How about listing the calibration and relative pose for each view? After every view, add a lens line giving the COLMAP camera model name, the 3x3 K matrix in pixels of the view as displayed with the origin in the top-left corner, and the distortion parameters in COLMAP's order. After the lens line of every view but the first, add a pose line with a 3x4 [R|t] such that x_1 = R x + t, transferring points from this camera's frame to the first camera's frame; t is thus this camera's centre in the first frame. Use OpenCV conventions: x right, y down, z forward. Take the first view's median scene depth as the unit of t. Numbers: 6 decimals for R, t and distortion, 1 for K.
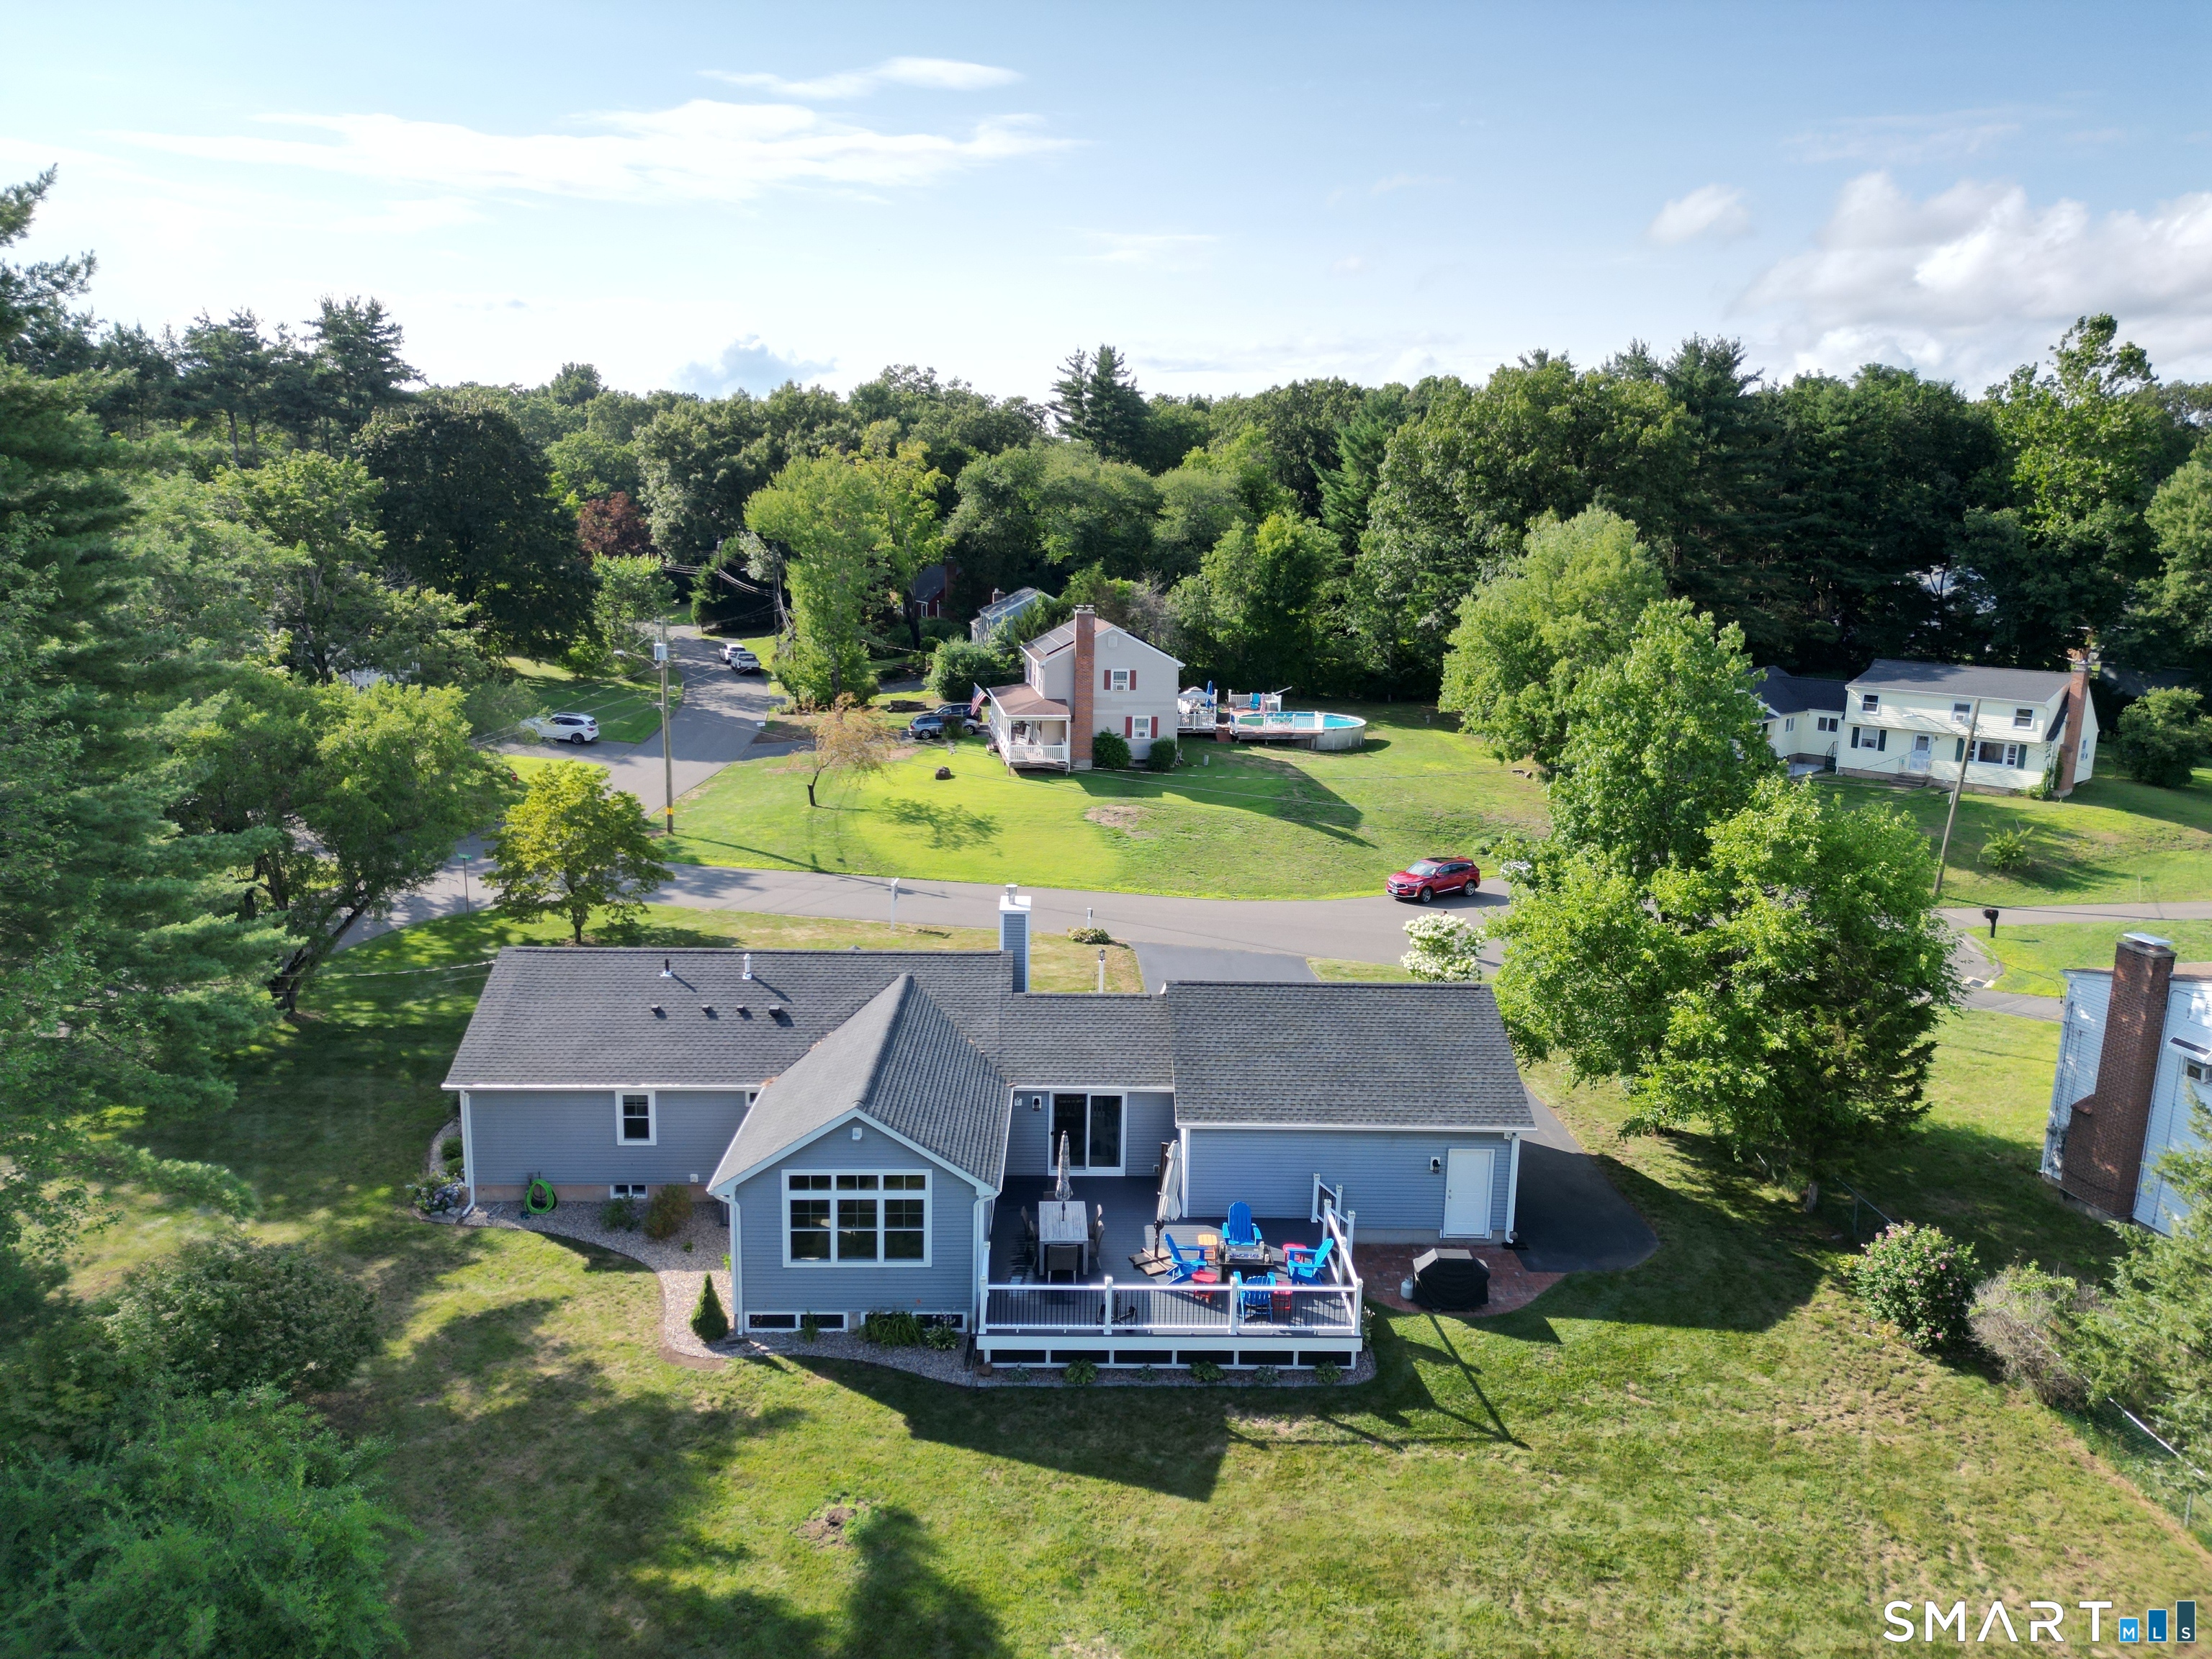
lens RADIAL K [[1523.2, 0, 1106.0], [0, 1523.2, 829.5], [0, 0, 1]] dist [0.088532, -0.108973]
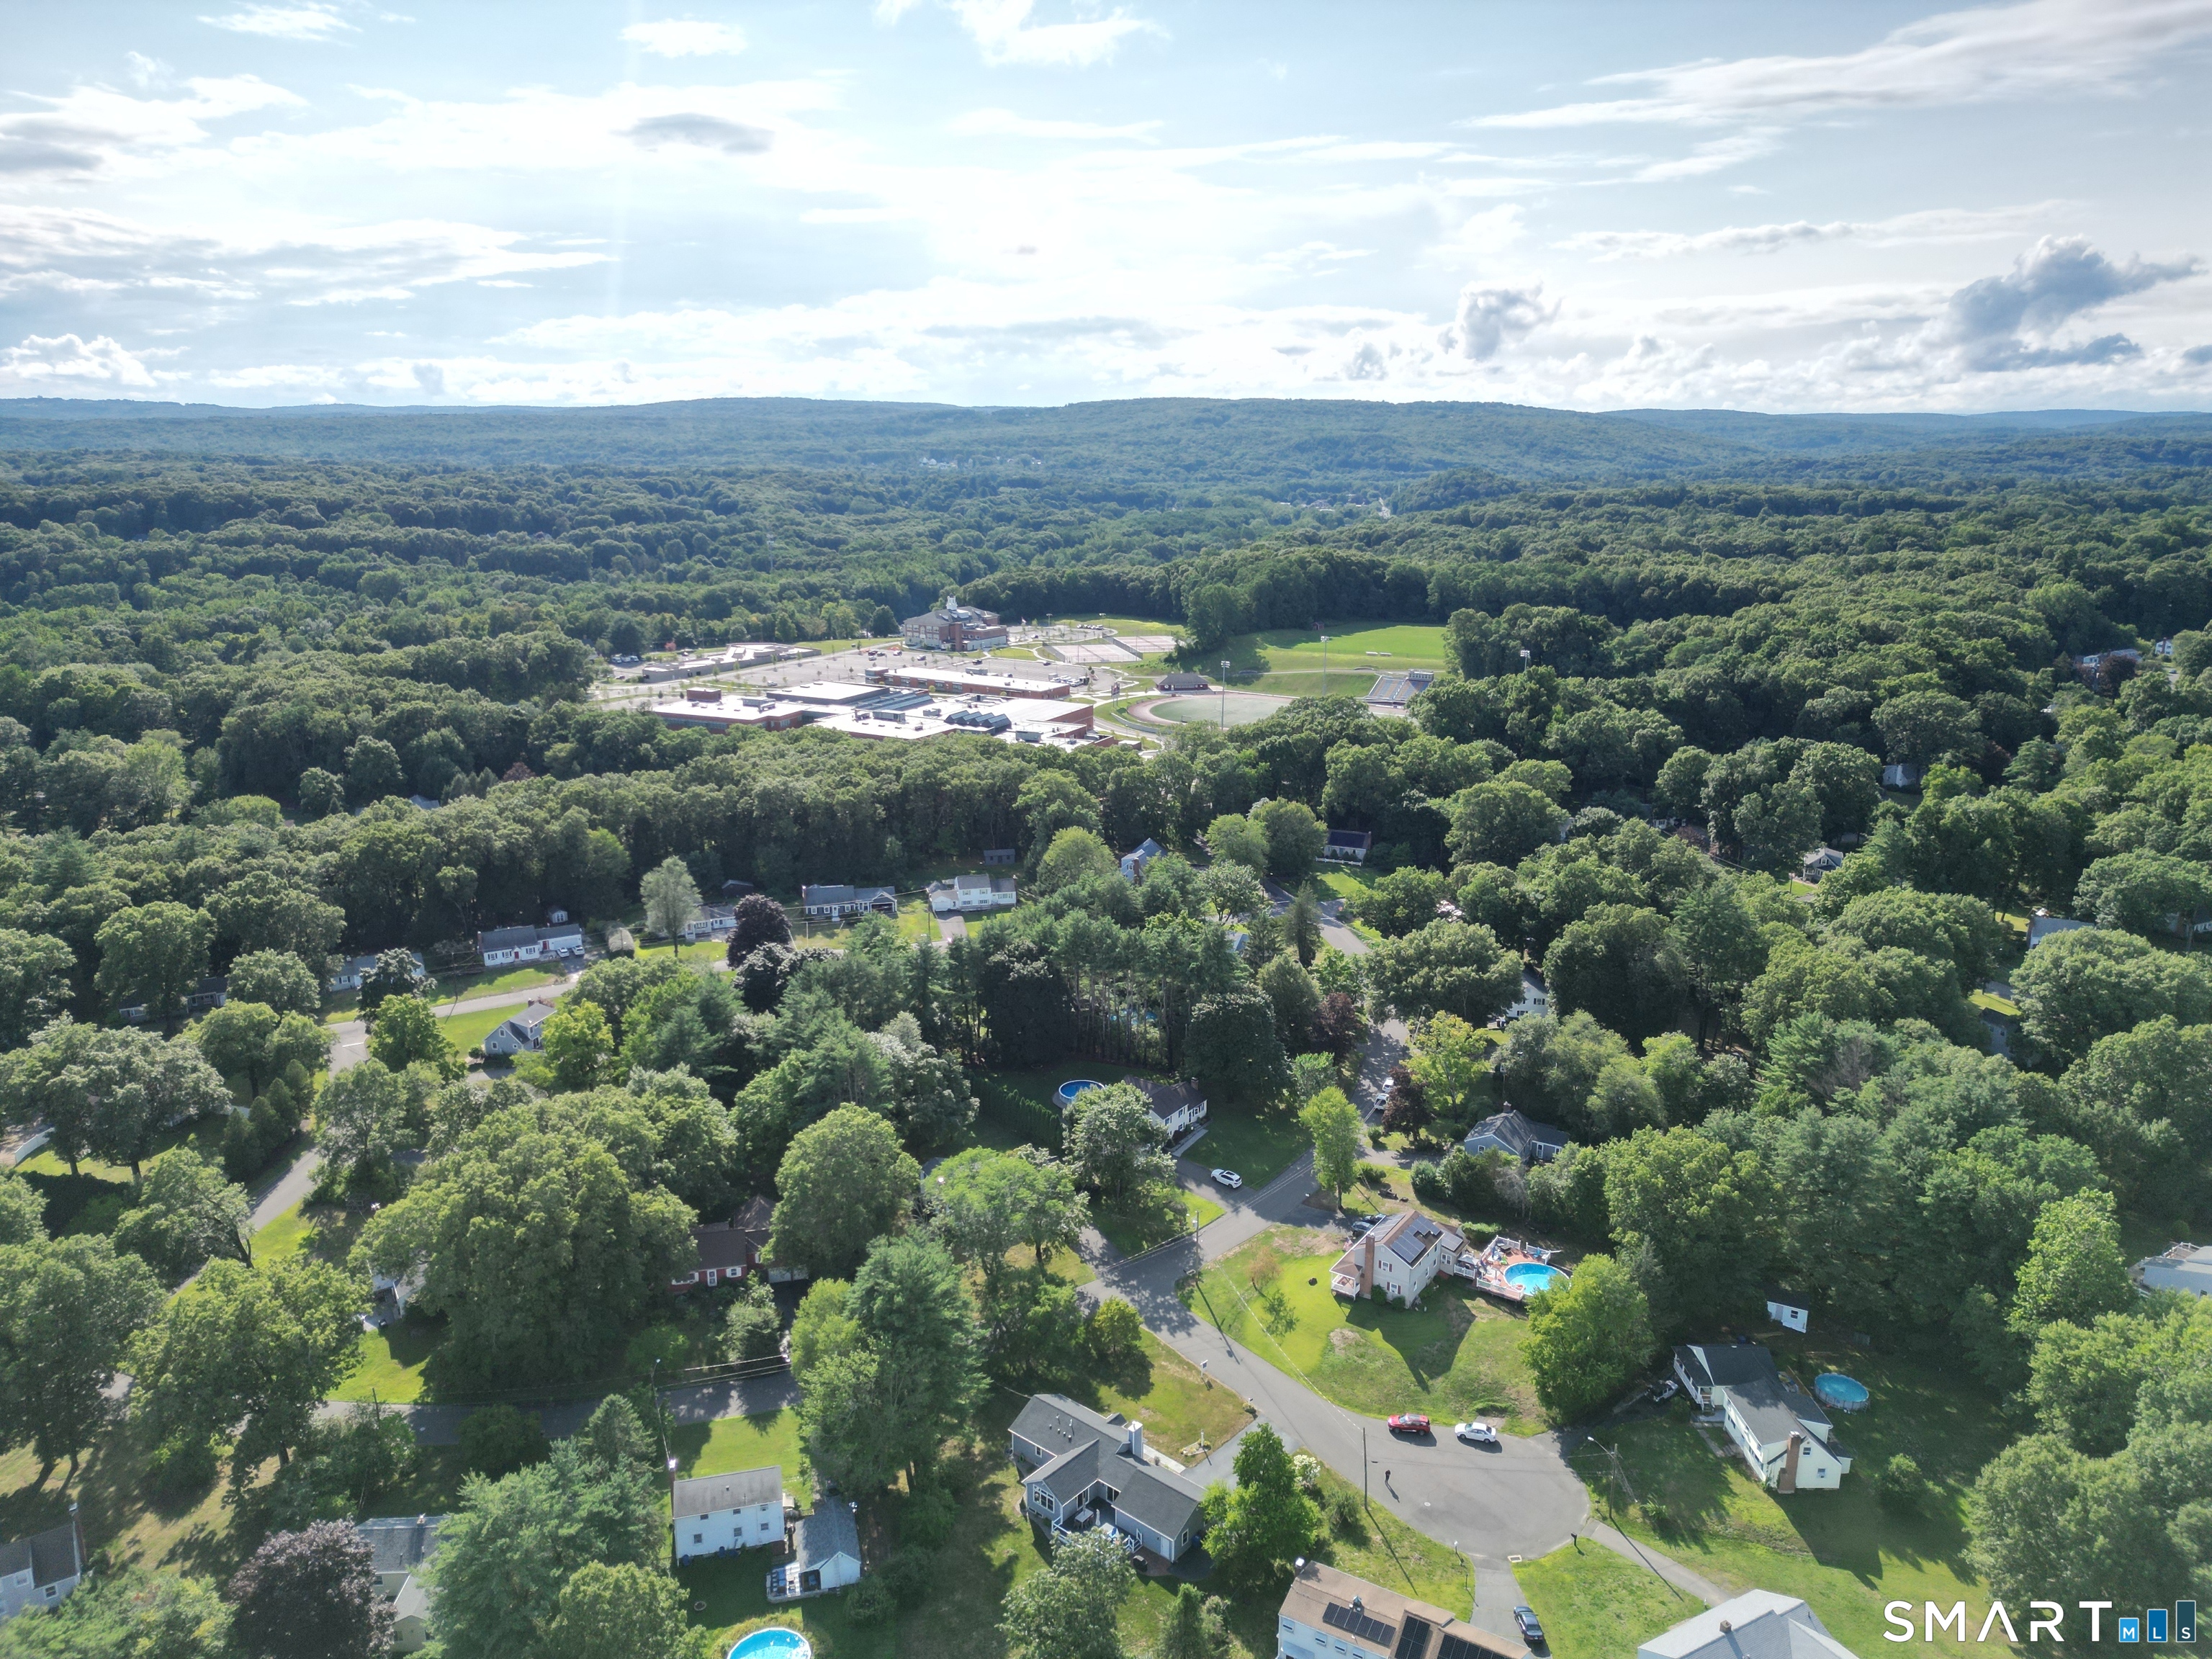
lens RADIAL K [[1523.2, 0, 1106.0], [0, 1523.2, 829.5], [0, 0, 1]] dist [0.088532, -0.108973]
pose [[0.742004, 0.141693, -0.655251, 1.656020], [-0.122191, 0.989621, 0.075629, -1.288575], [0.659166, 0.023949, 0.751616, -1.518773]]
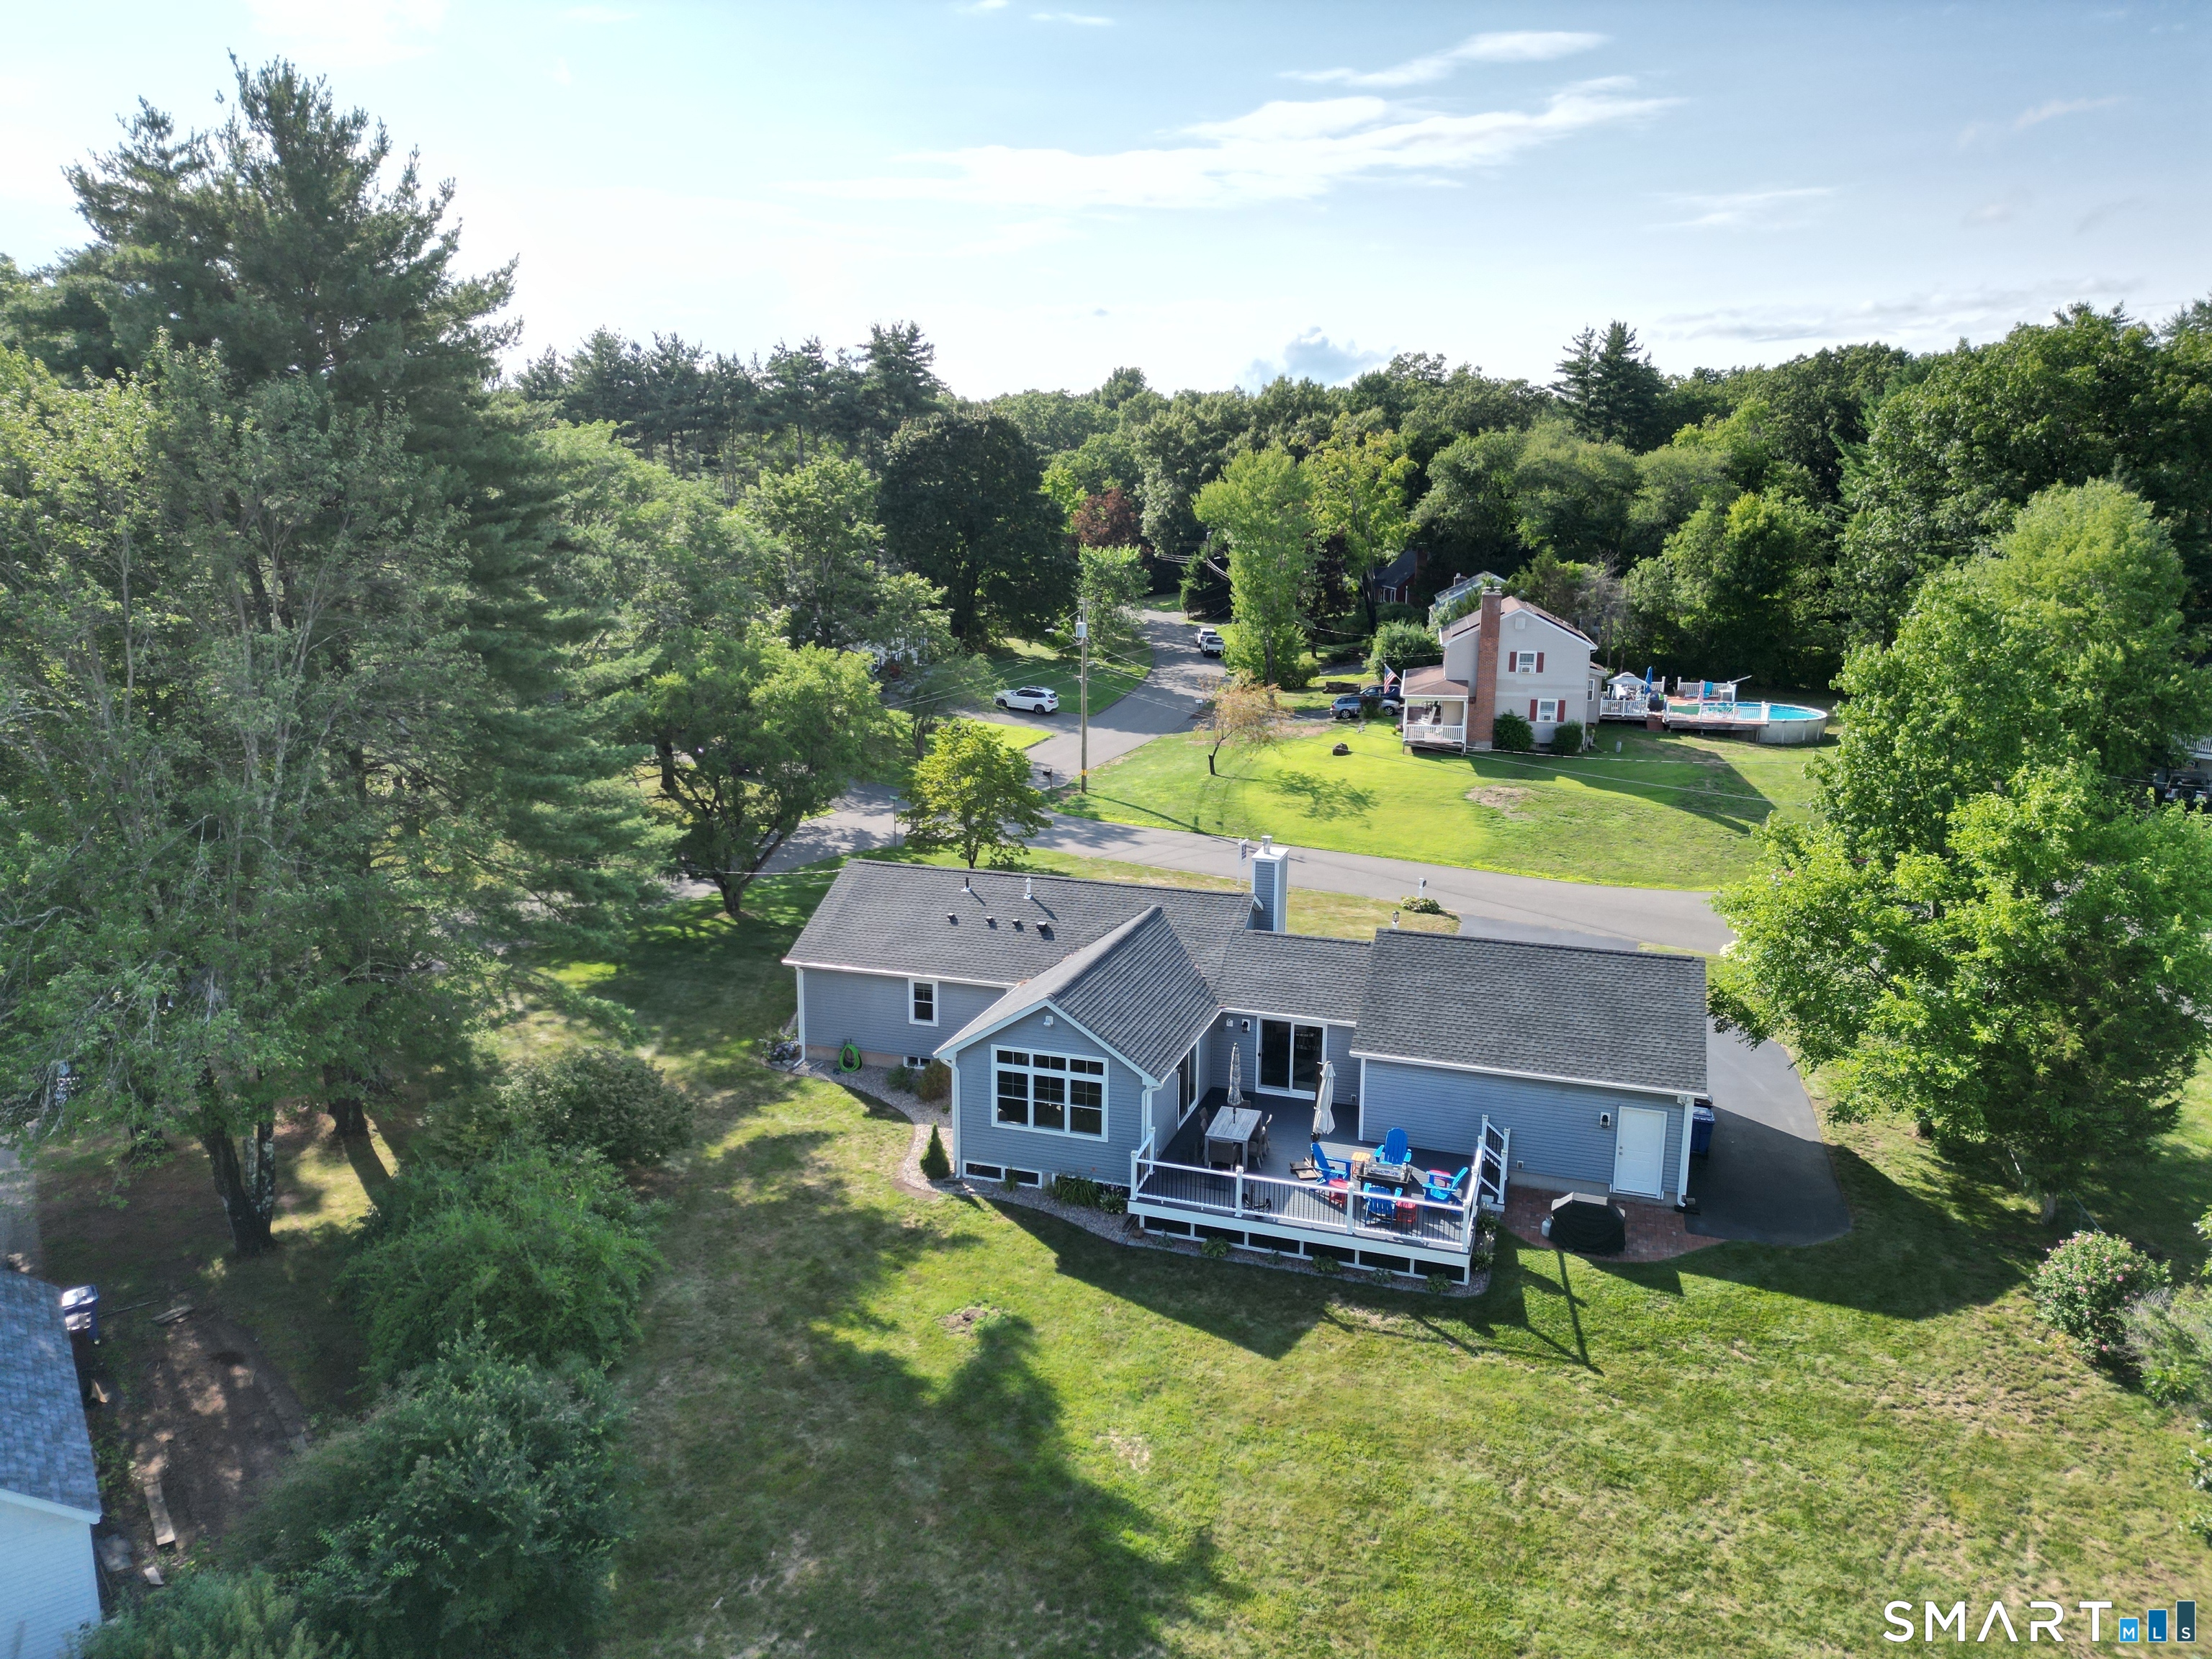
lens RADIAL K [[1523.2, 0, 1106.0], [0, 1523.2, 829.5], [0, 0, 1]] dist [0.088532, -0.108973]
pose [[0.940888, 0.057332, -0.333831, 0.140297], [-0.055286, 0.998348, 0.015635, 0.015545], [0.334176, 0.003745, 0.942503, -0.052884]]
